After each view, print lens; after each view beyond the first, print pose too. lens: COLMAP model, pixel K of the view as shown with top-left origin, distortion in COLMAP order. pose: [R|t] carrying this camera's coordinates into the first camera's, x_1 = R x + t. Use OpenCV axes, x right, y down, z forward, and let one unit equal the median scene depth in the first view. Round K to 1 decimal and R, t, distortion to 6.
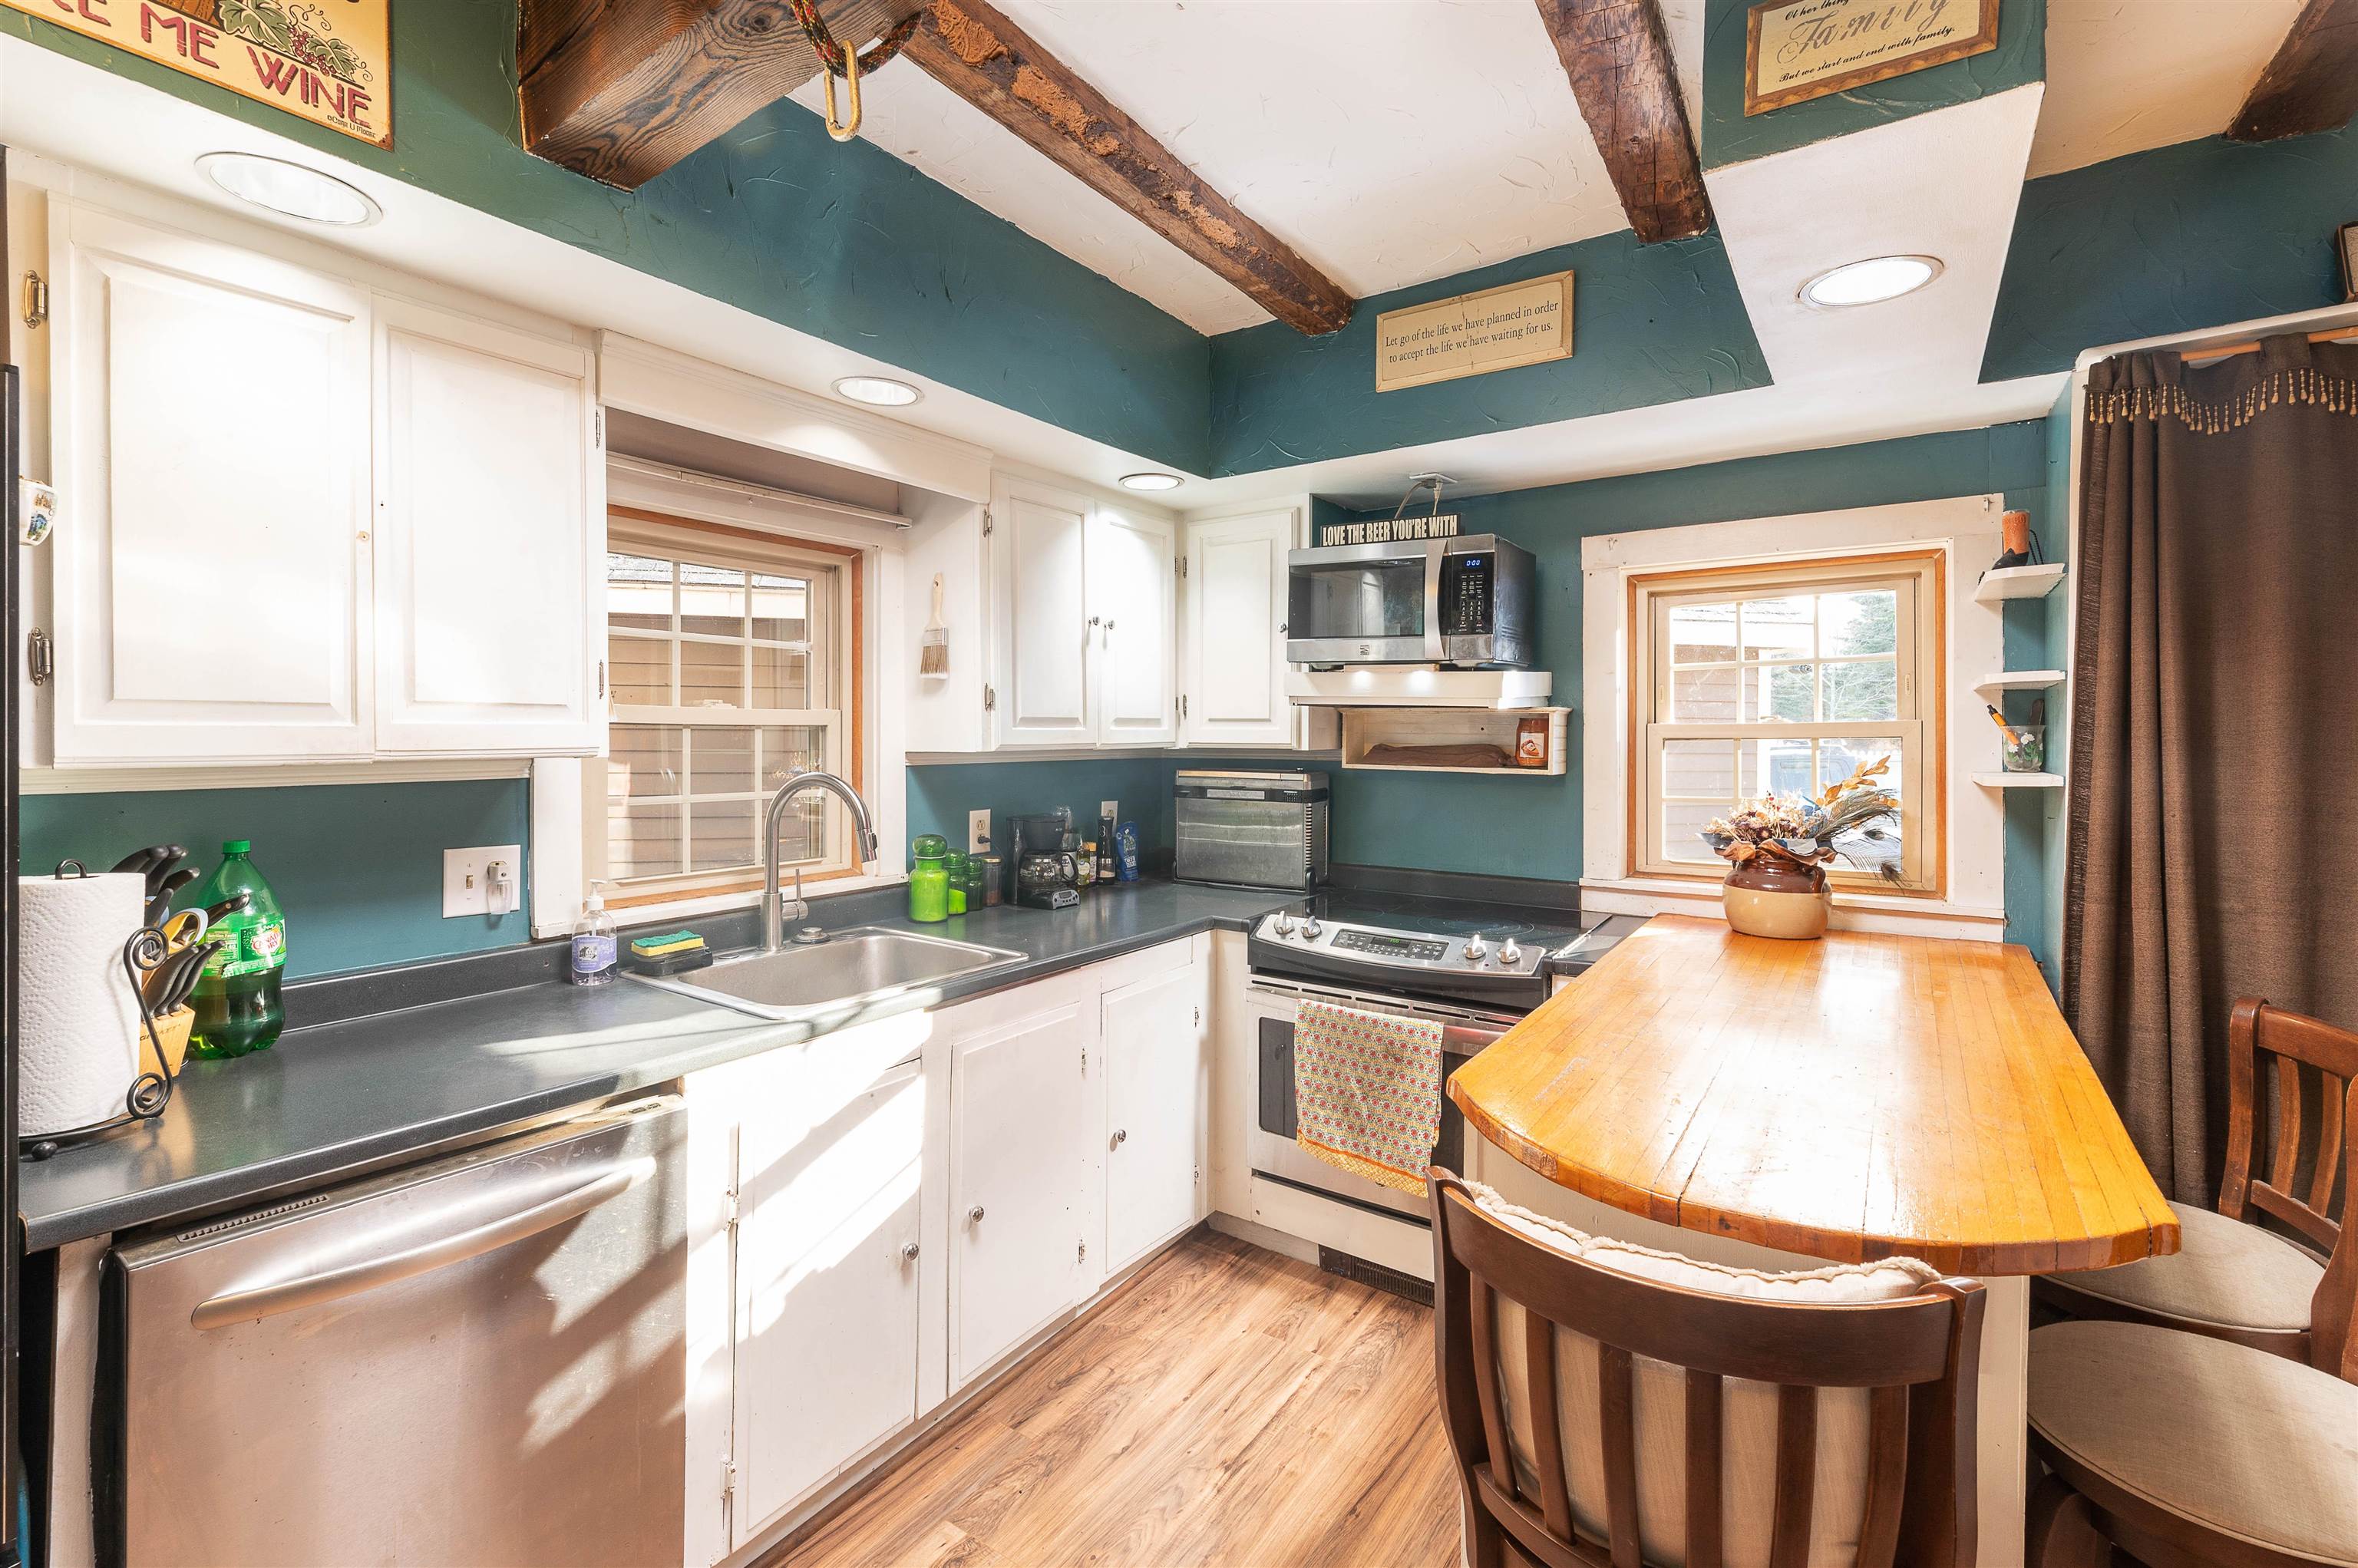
lens RADIAL K [[1015.8, 0, 1225.2], [0, 1015.8, 748.2], [0, 0, 1]] dist [0.003650, -0.000131]
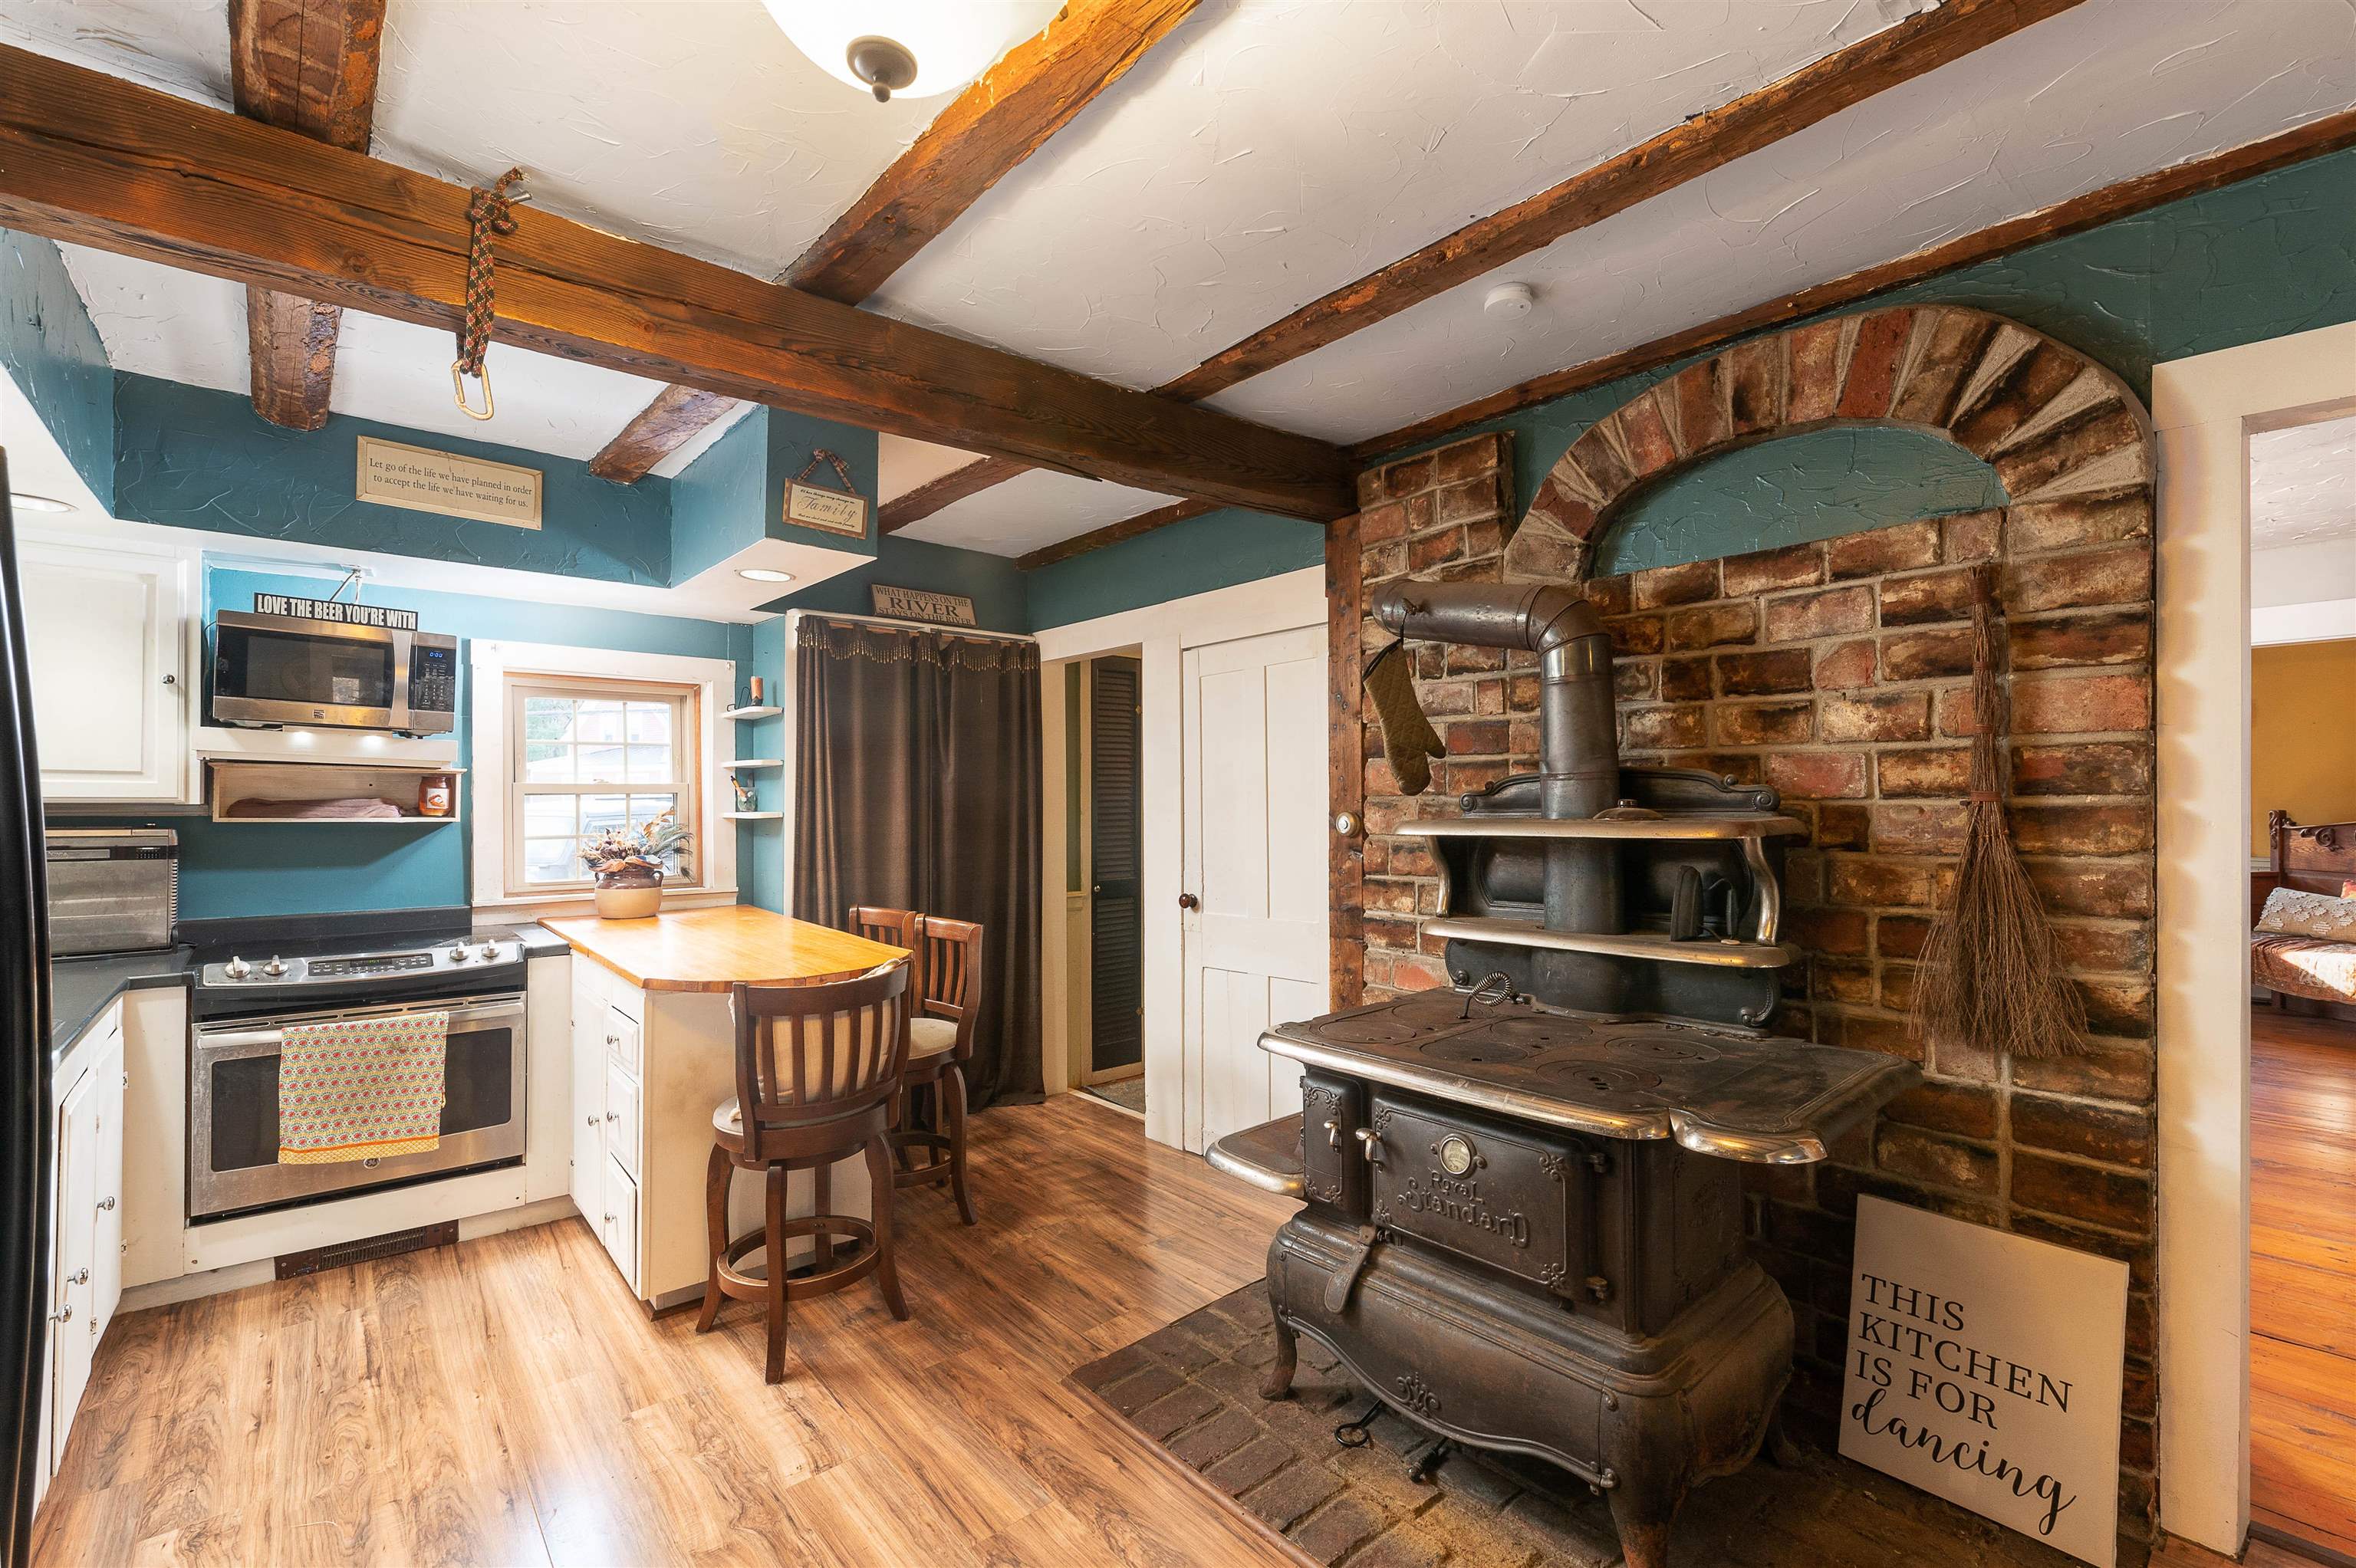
lens RADIAL K [[1014.9, 0, 1170.0], [0, 1014.9, 791.6], [0, 0, 1]] dist [0.003650, -0.000131]
pose [[0.259026, 0.004800, 0.965858, -0.755576], [0.010508, 0.999914, -0.007787, 0.009068], [-0.965813, 0.012166, 0.258954, -0.219798]]
